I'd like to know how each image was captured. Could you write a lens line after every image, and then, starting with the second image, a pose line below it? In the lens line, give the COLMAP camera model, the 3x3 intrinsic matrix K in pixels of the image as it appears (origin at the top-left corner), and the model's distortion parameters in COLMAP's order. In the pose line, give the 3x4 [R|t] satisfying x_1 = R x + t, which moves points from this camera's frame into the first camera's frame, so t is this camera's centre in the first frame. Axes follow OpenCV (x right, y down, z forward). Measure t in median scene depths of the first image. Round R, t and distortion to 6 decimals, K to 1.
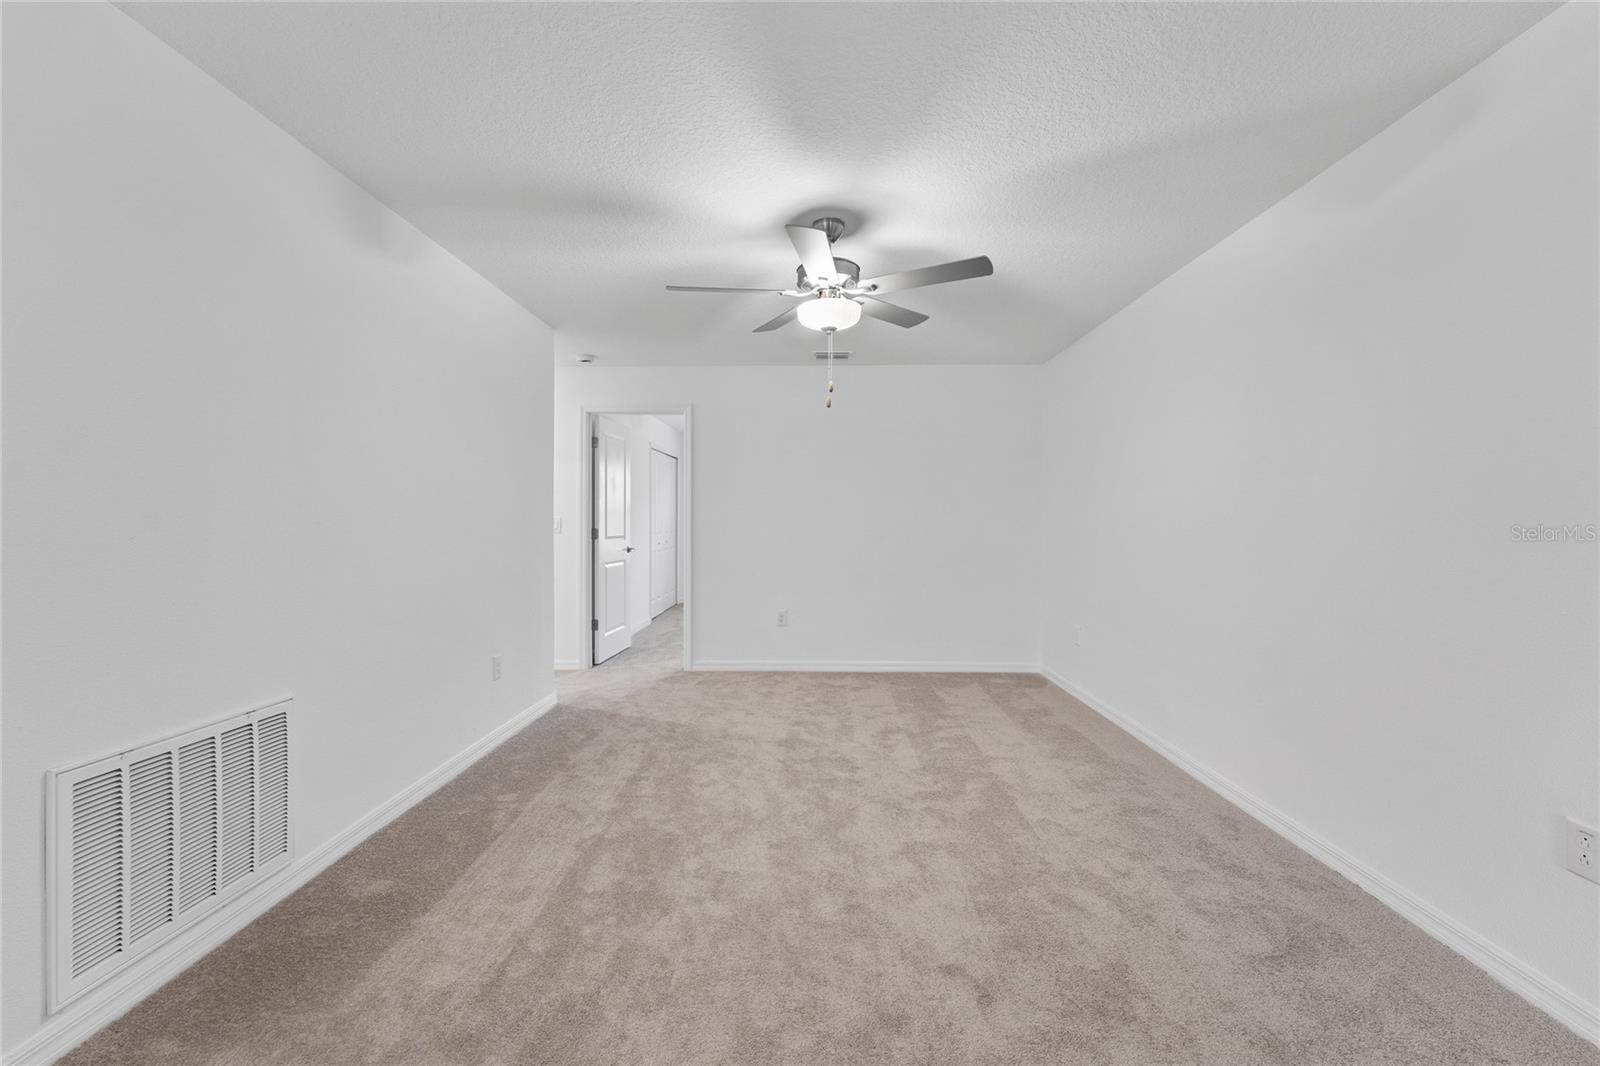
lens RADIAL K [[641.3, 0, 773.2], [0, 641.3, 535.6], [0, 0, 1]] dist [-0.001786, -0.000427]
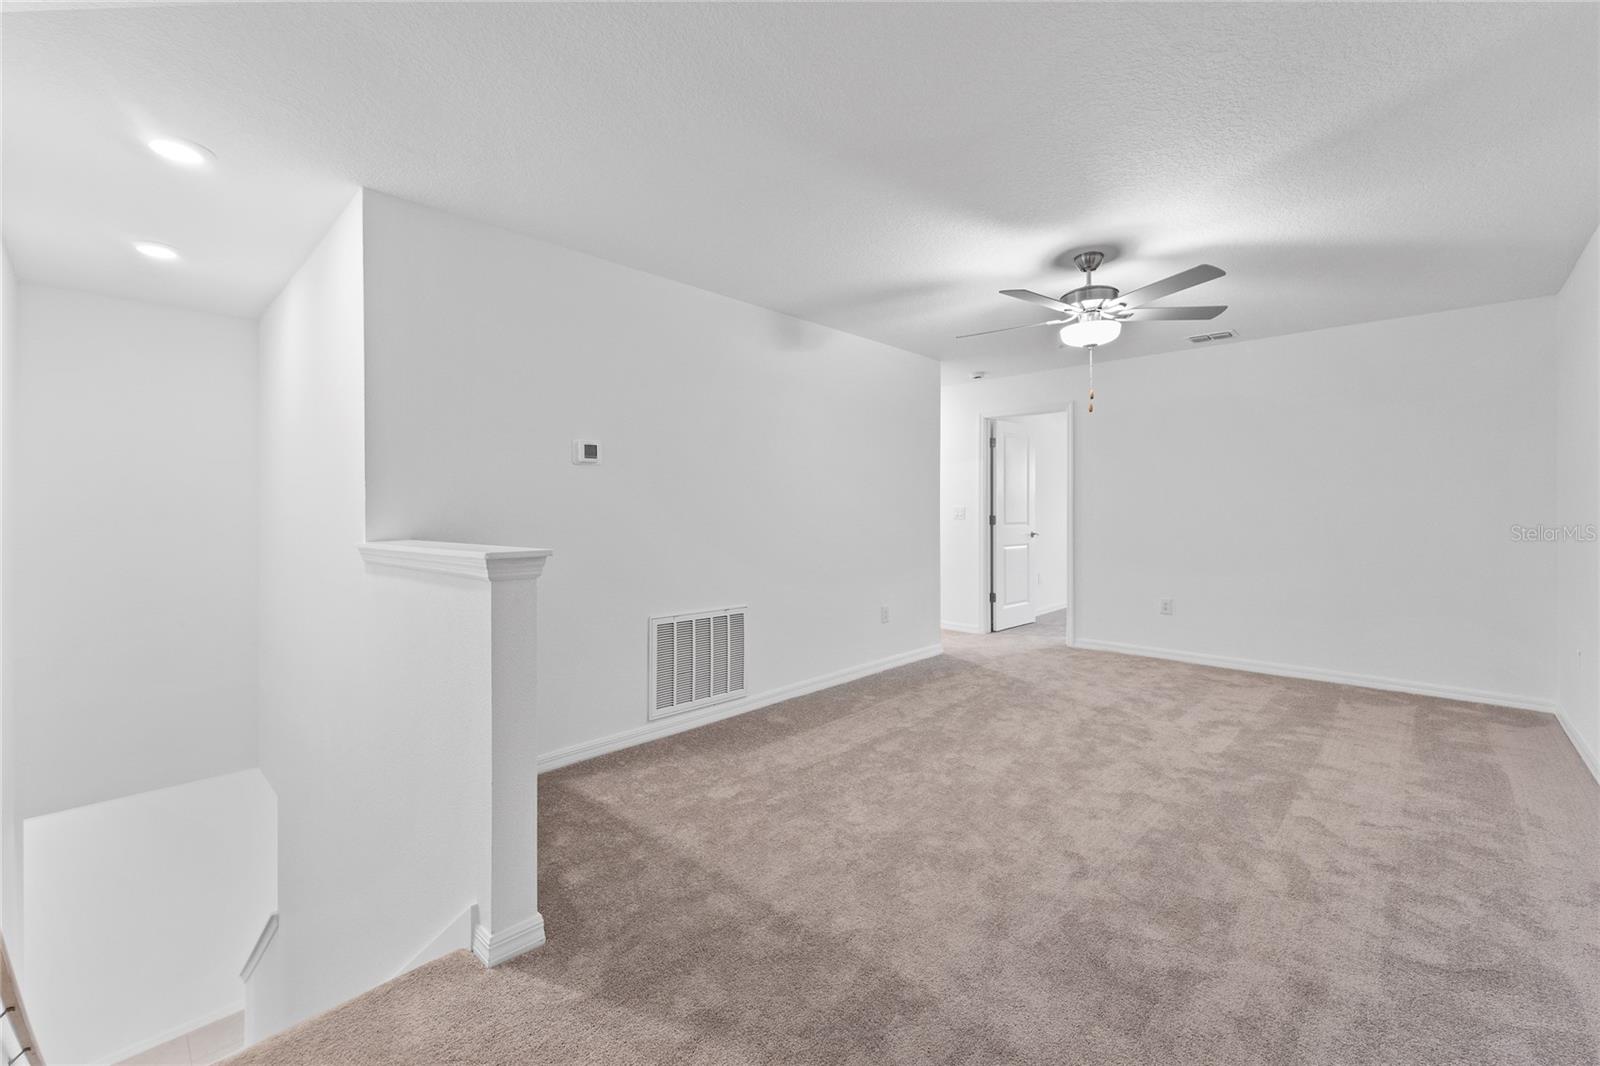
lens RADIAL K [[641.3, 0, 802.5], [0, 641.3, 521.2], [0, 0, 1]] dist [-0.001786, -0.000427]
pose [[0.748760, 0.007616, -0.662798, 0.479232], [-0.009257, 0.999957, 0.001033, 0.002572], [0.662777, 0.005362, 0.748798, -0.225985]]
